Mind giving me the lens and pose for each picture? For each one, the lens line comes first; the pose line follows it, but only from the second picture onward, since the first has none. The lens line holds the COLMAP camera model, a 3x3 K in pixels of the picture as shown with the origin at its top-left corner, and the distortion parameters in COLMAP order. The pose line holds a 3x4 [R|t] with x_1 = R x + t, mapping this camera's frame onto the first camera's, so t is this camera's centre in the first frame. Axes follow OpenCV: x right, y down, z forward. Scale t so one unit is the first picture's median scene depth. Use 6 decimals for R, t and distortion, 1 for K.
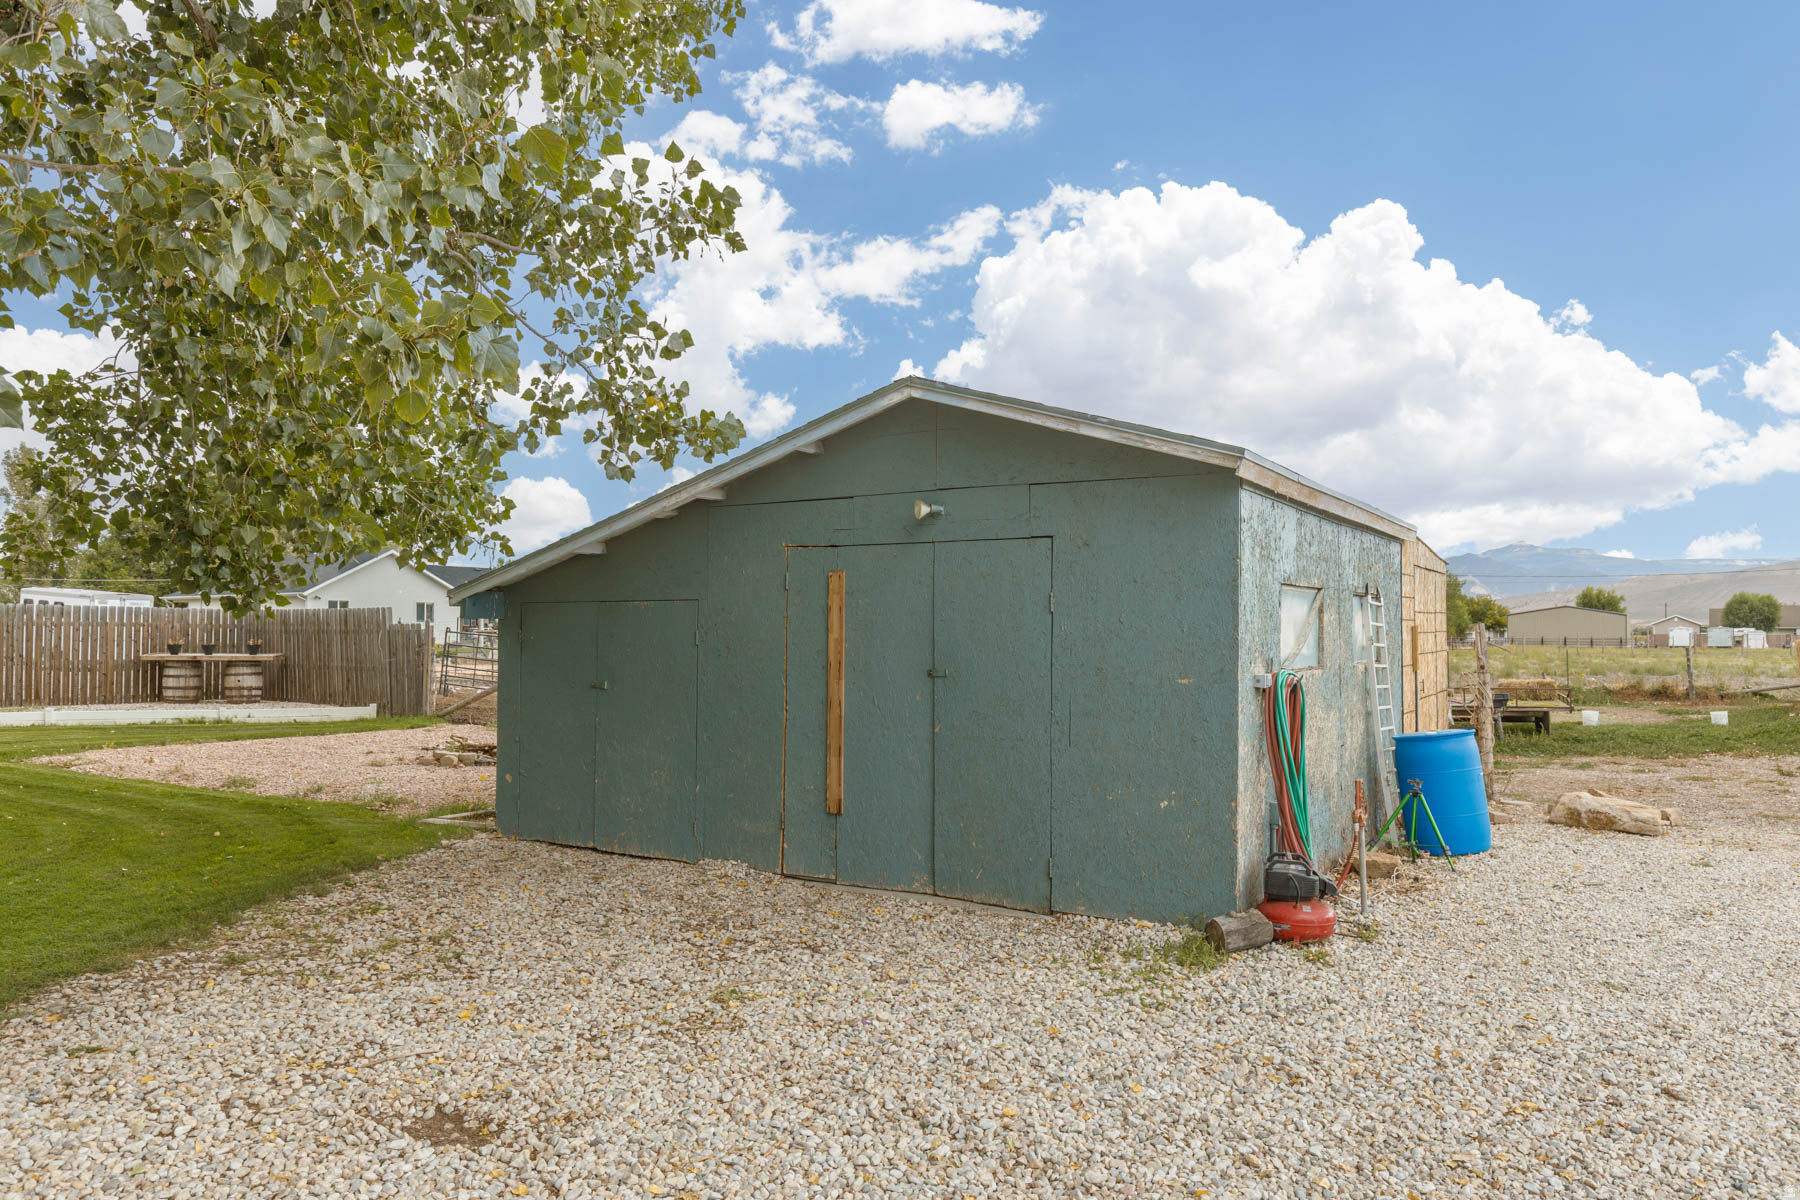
lens RADIAL K [[1254.7, 0, 904.8], [0, 1254.7, 603.6], [0, 0, 1]] dist [-0.004803, -0.000639]
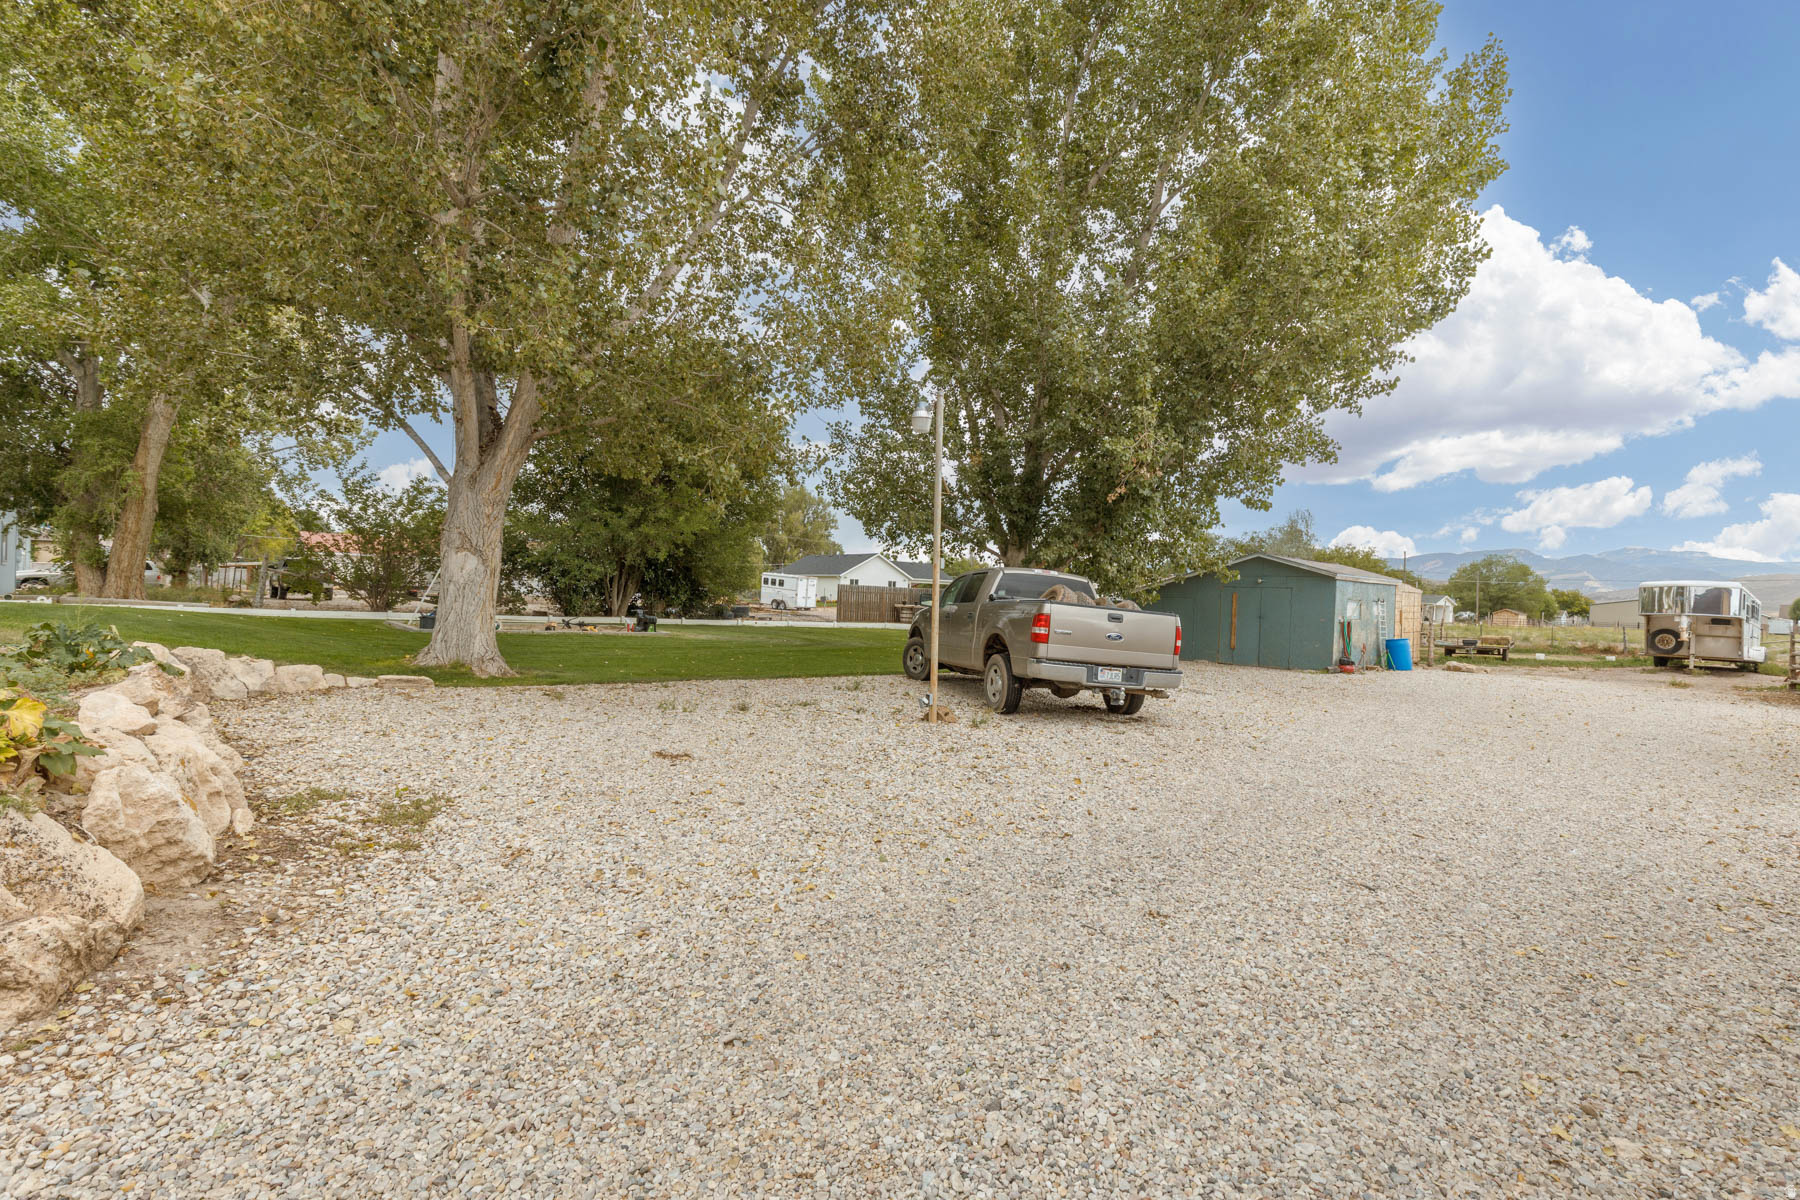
lens RADIAL K [[821.7, 0, 903.4], [0, 821.7, 600.0], [0, 0, 1]] dist [0.011916, -0.001449]
pose [[0.967854, 0.017792, -0.250882, -0.493910], [-0.013840, 0.999751, 0.017508, -0.043748], [0.251131, -0.013473, 0.967859, -2.250142]]
